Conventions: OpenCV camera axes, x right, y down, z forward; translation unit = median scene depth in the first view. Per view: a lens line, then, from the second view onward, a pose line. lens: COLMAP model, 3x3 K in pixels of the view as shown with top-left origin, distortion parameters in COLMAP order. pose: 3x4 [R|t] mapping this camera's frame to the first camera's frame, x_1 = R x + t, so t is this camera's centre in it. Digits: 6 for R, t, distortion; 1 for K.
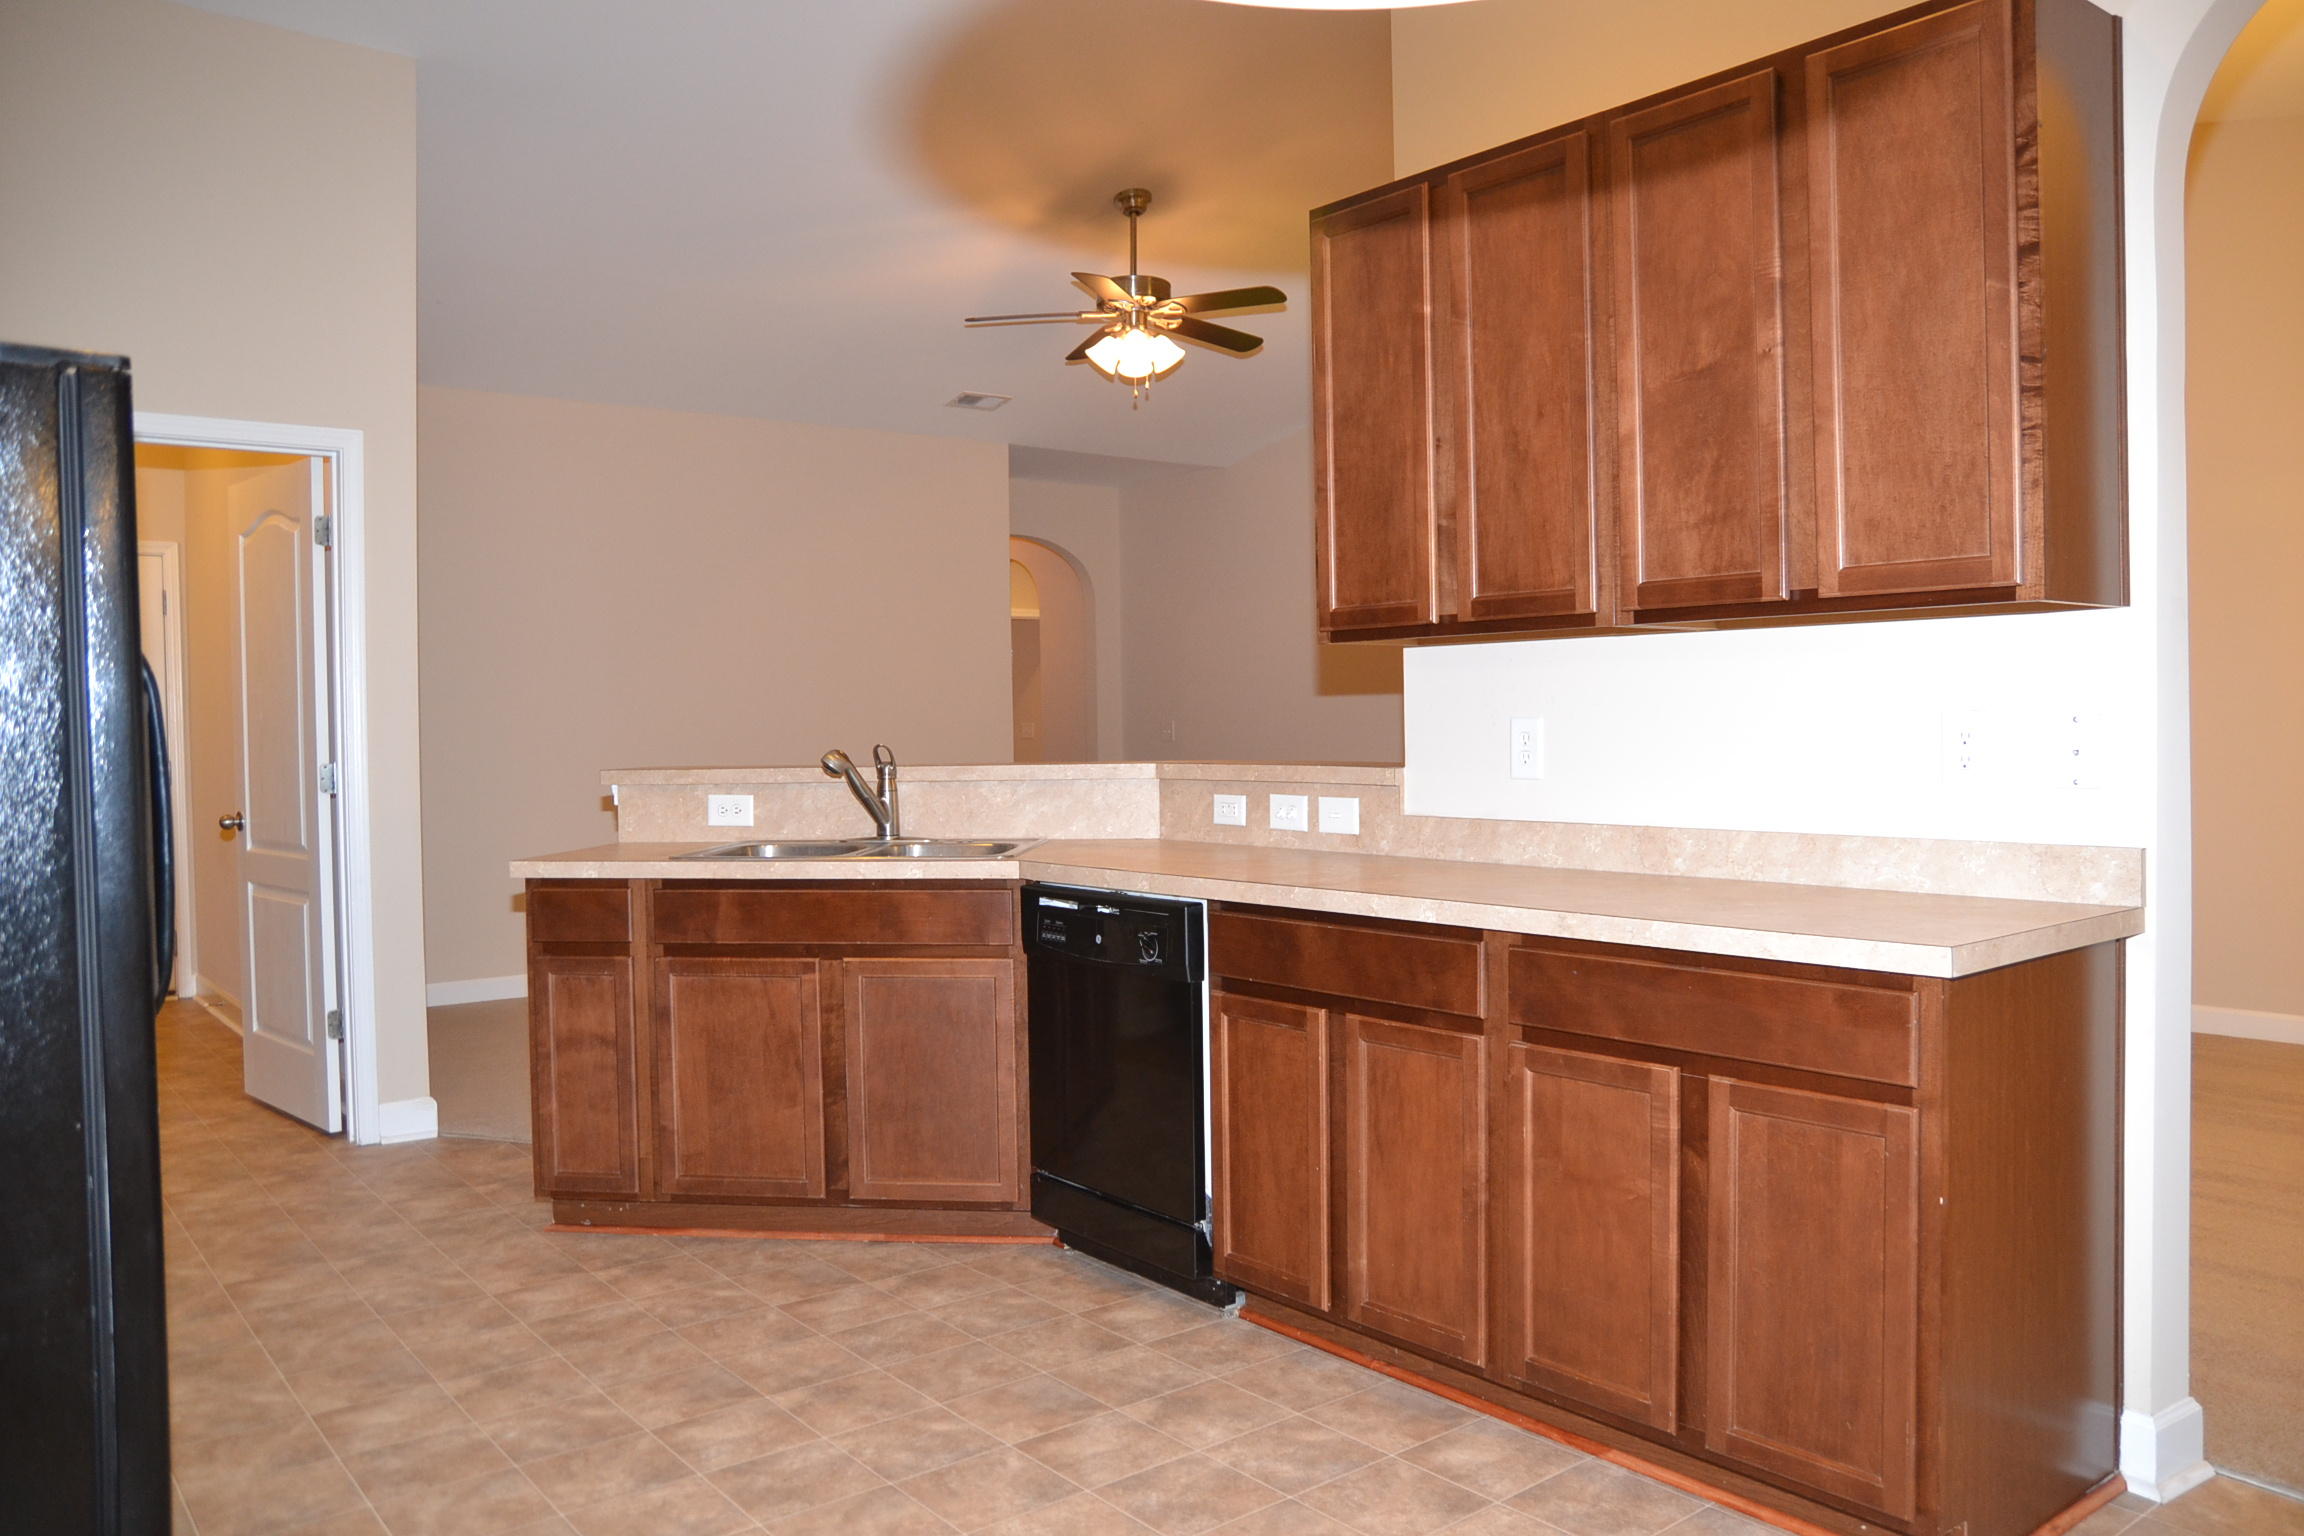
lens RADIAL K [[1701.2, 0, 1179.9], [0, 1701.2, 752.9], [0, 0, 1]] dist [-0.131488, 0.117512]
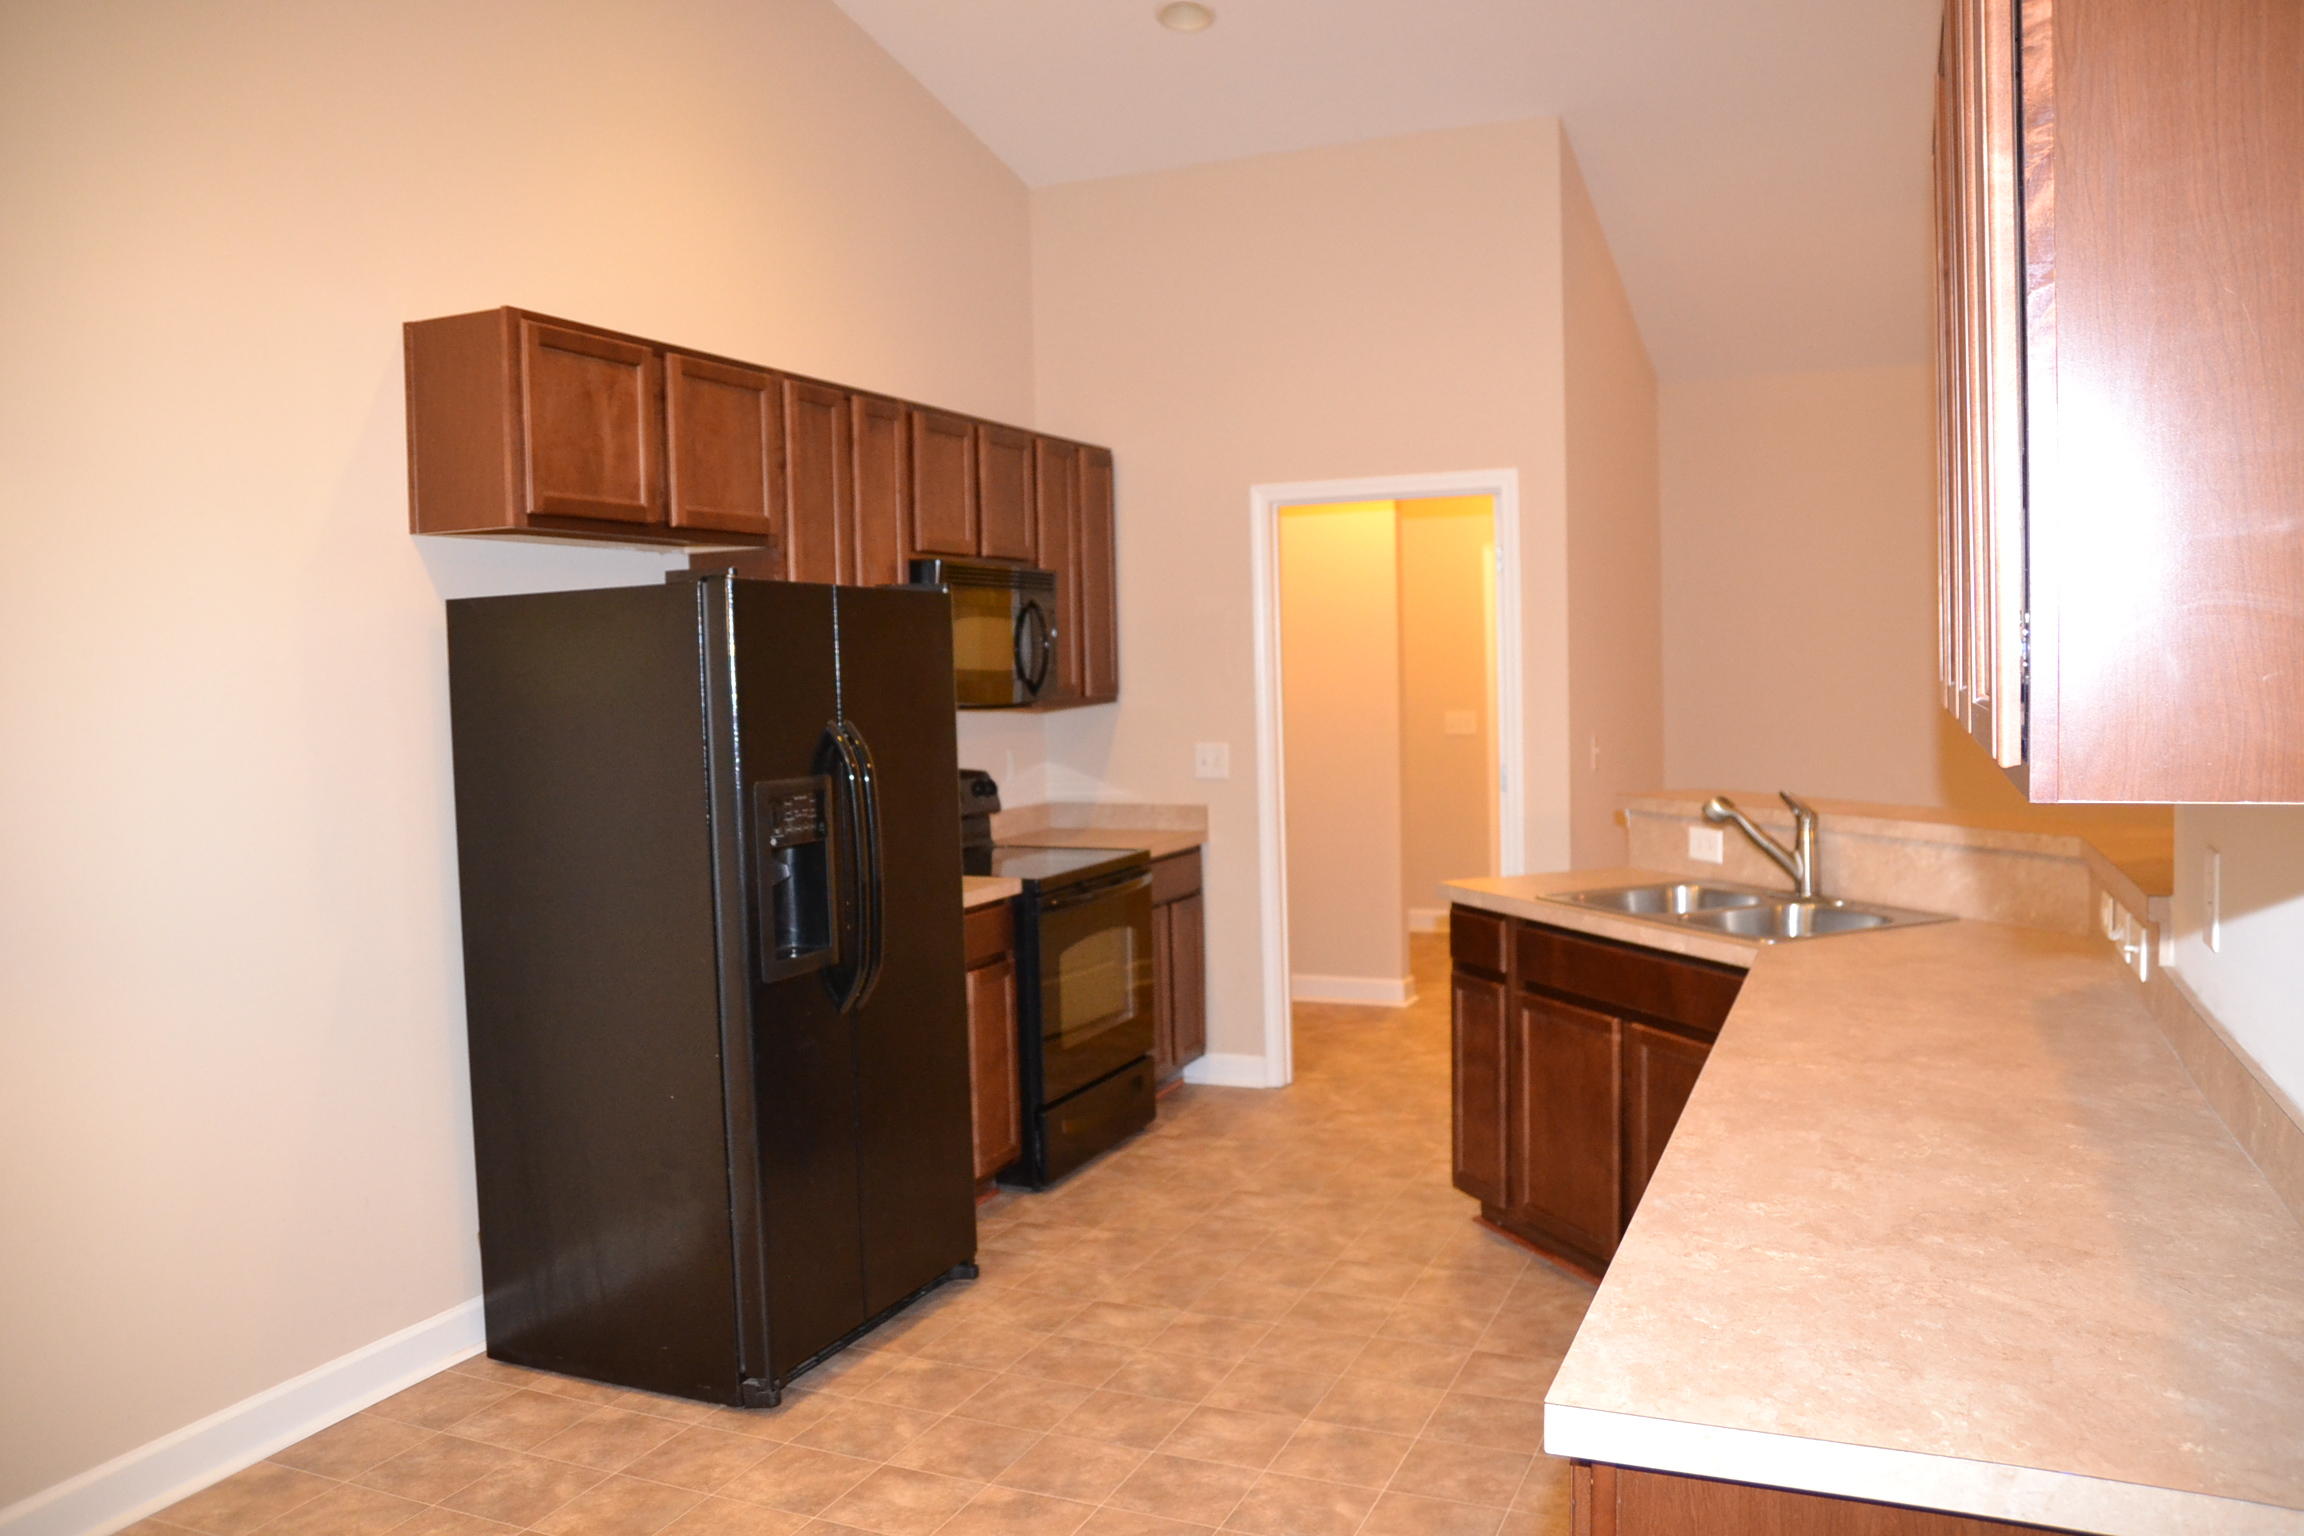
lens RADIAL K [[1701.2, 0, 1179.9], [0, 1701.2, 752.9], [0, 0, 1]] dist [-0.131488, 0.117512]
pose [[0.461280, 0.048180, -0.885945, 0.598959], [0.002695, 0.998444, 0.055701, -0.098604], [0.887250, -0.028081, 0.460433, 0.397424]]
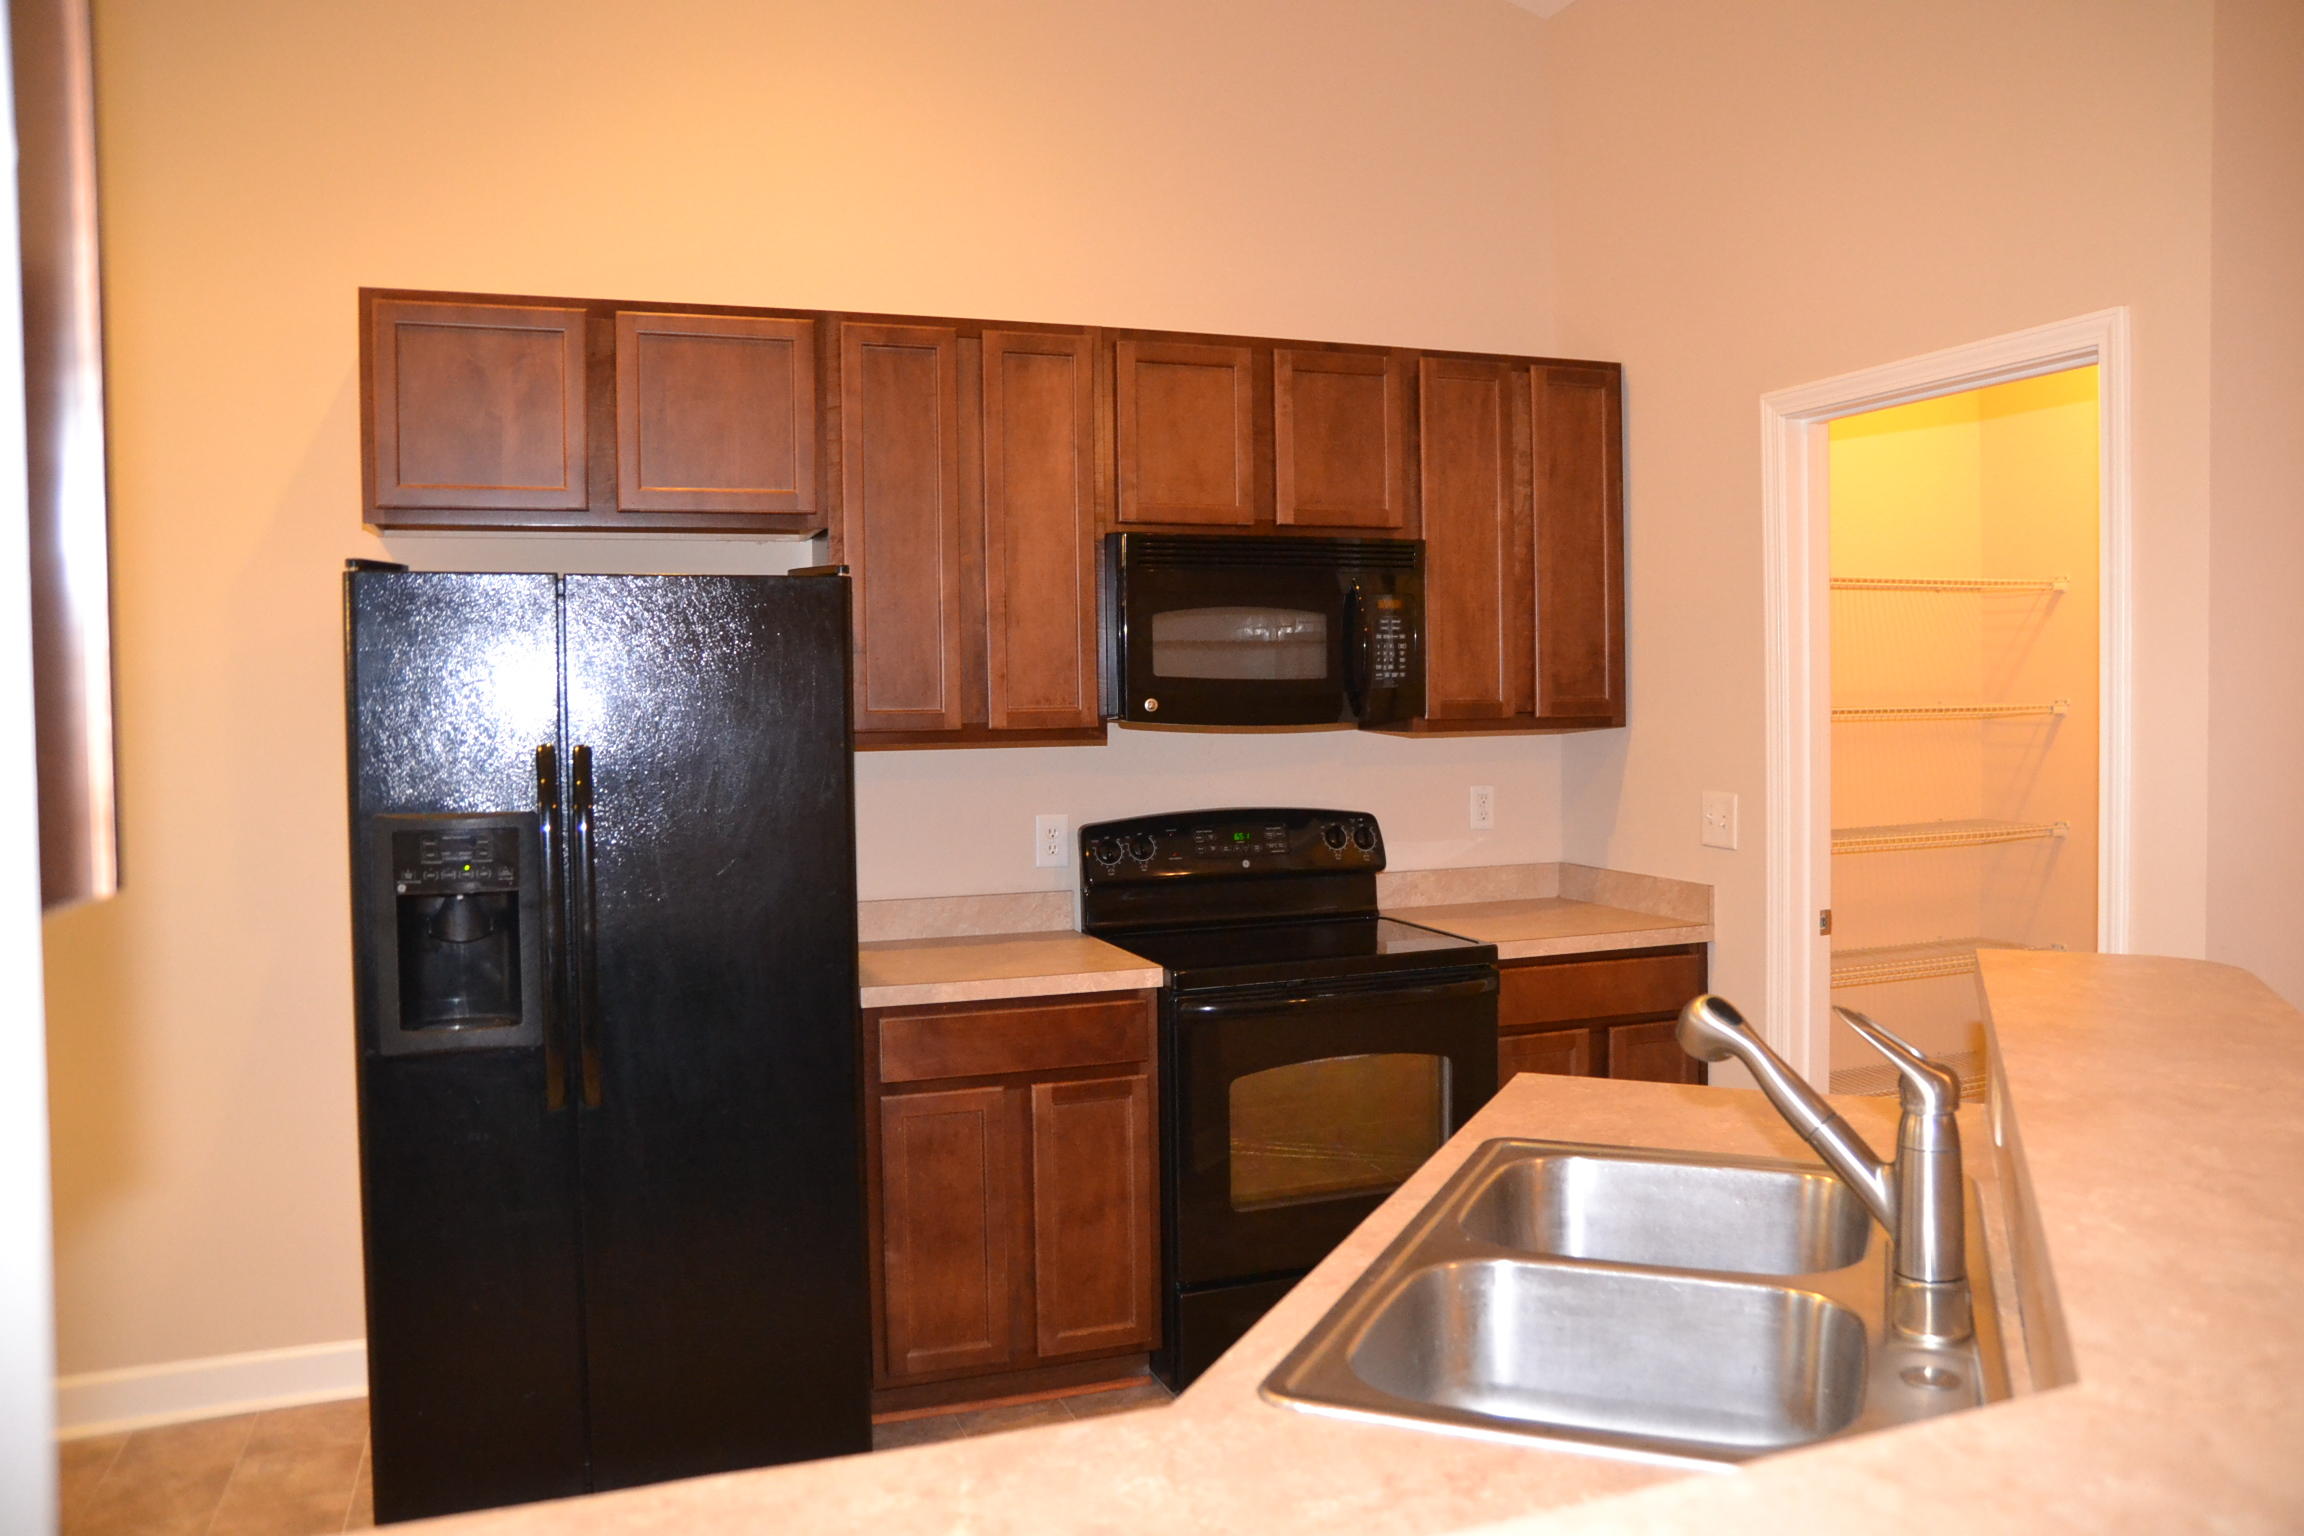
lens RADIAL K [[1701.2, 0, 1179.9], [0, 1701.2, 752.9], [0, 0, 1]] dist [-0.131488, 0.117512]
pose [[-0.324526, 0.049748, -0.944568, 0.245323], [0.002971, 0.998665, 0.051576, -0.098035], [0.945872, 0.013931, -0.324240, 1.268461]]
